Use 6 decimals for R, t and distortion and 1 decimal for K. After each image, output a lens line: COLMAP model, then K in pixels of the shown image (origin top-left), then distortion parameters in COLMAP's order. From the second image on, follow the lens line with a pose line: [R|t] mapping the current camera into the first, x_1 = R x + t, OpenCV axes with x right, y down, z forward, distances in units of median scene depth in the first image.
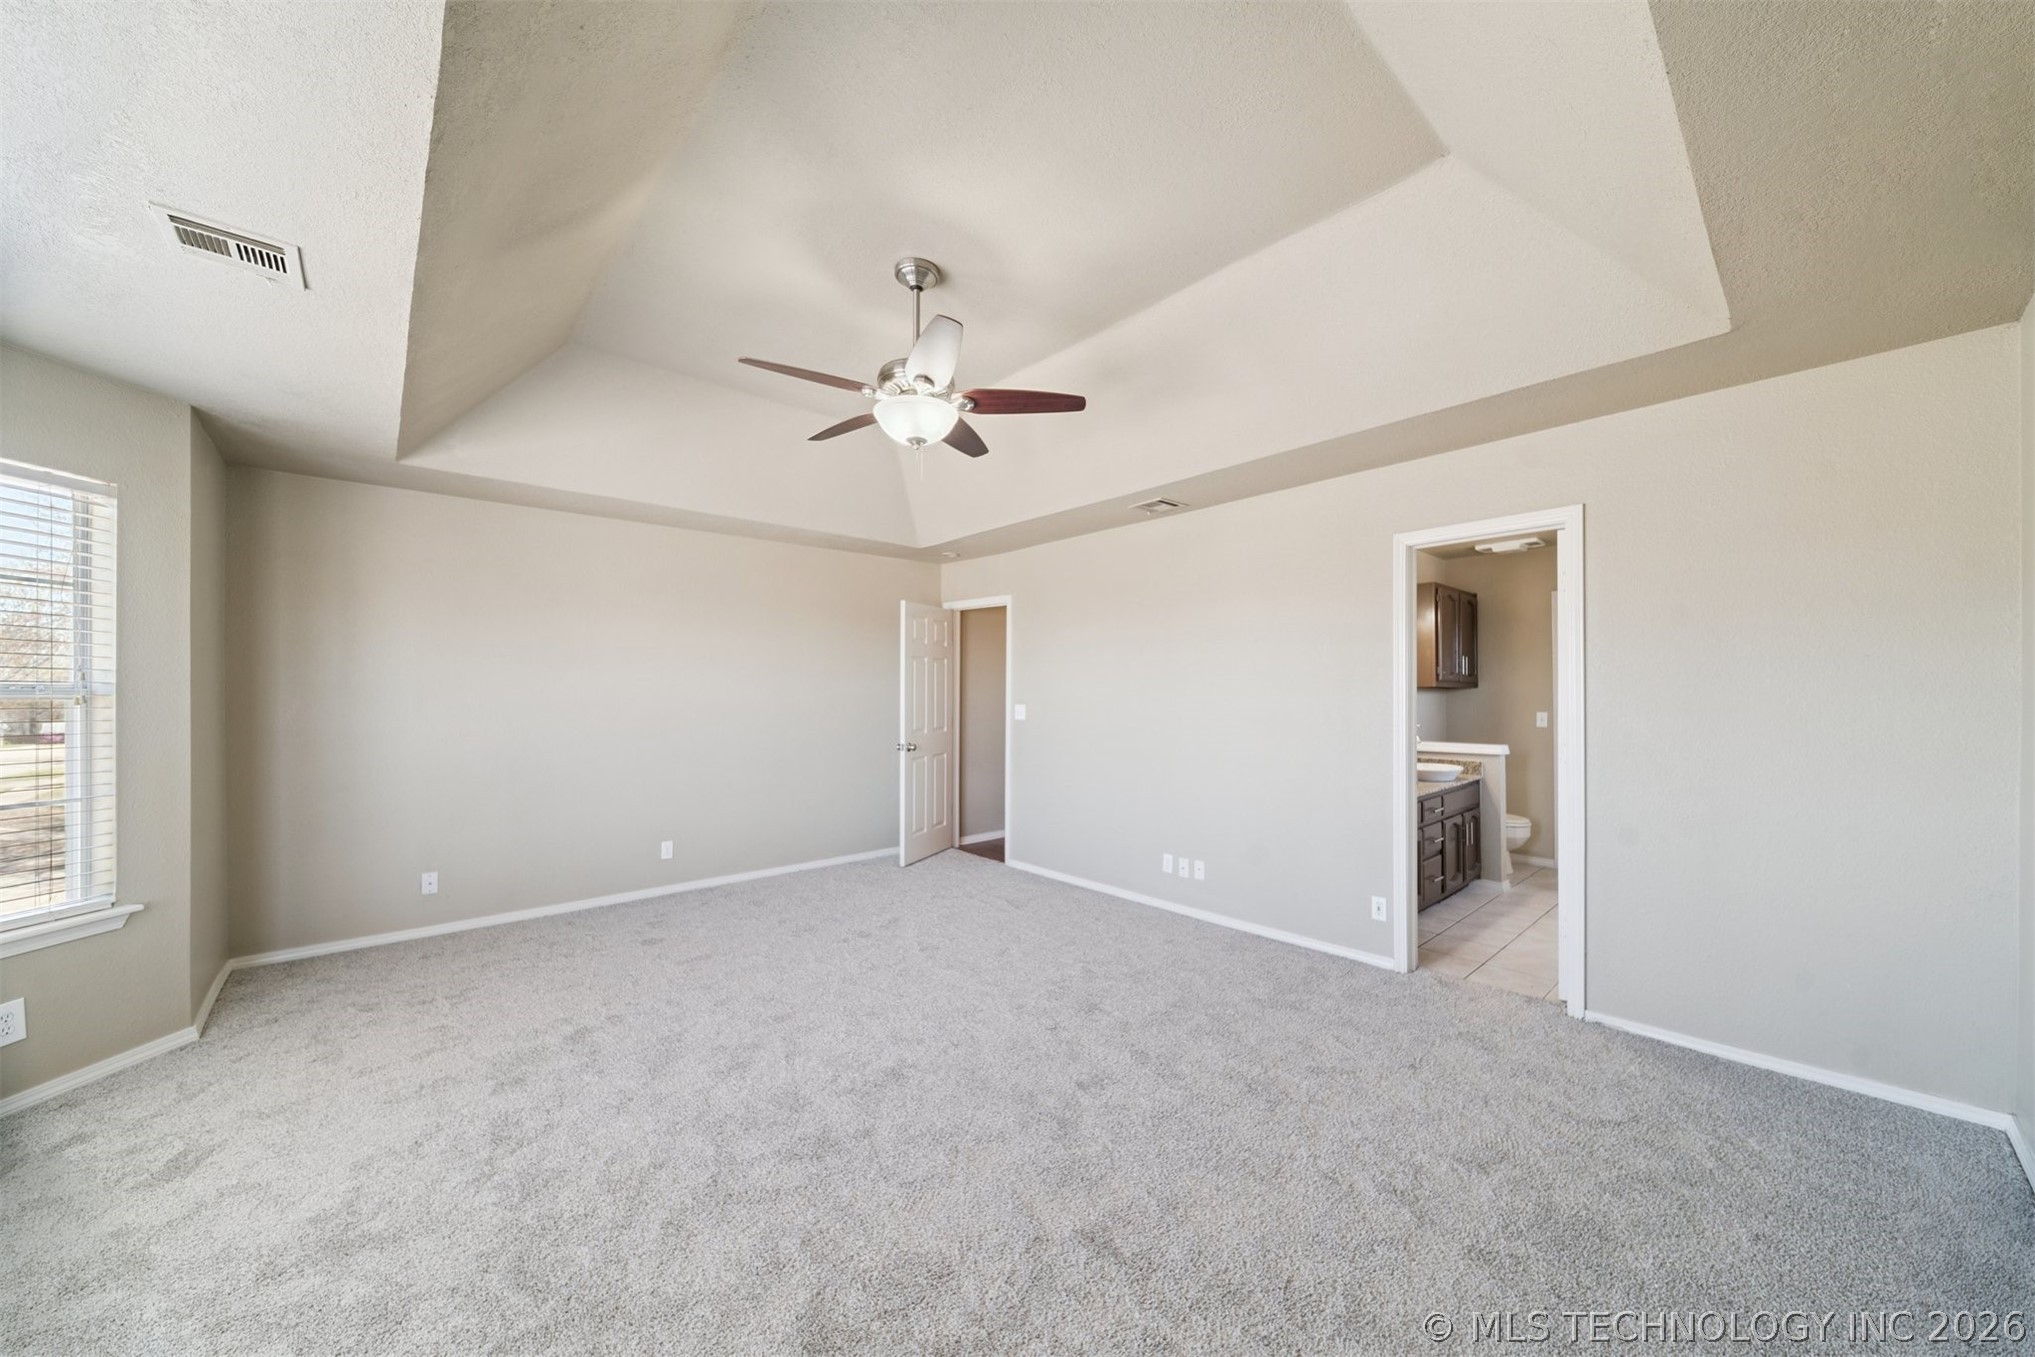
lens RADIAL K [[721.5, 0, 1009.4], [0, 721.5, 688.4], [0, 0, 1]] dist [0.001934, -0.001439]
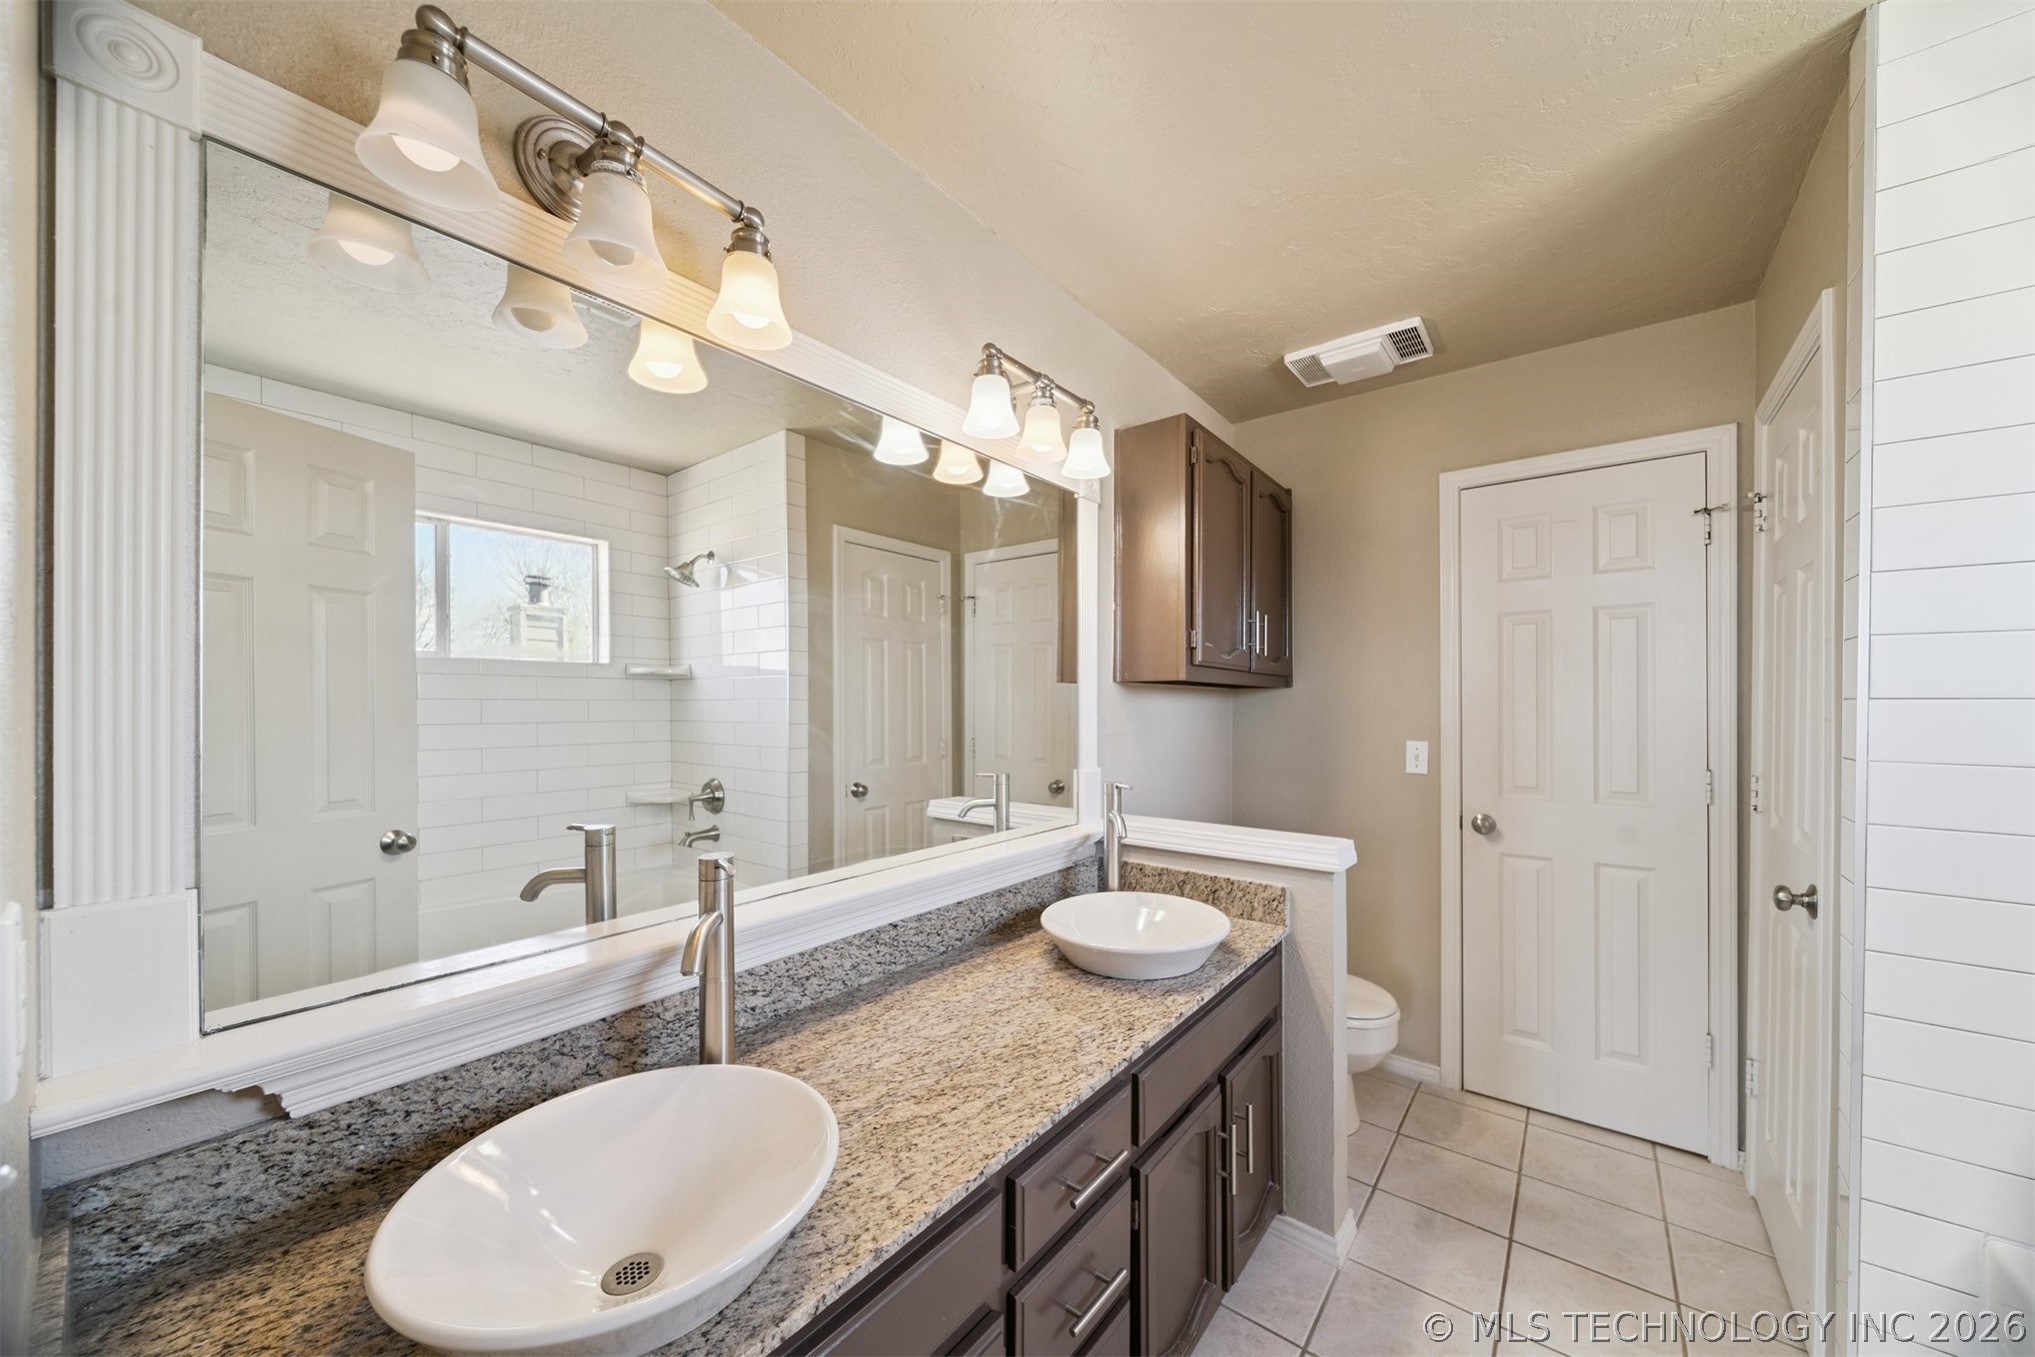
lens RADIAL K [[721.5, 0, 1020.2], [0, 721.5, 691.0], [0, 0, 1]] dist [0.001934, -0.001439]
pose [[0.982776, 0.009502, 0.184556, 0.431563], [-0.008445, 0.999943, -0.006510, 0.006941], [-0.184607, 0.004839, 0.982800, 0.634861]]
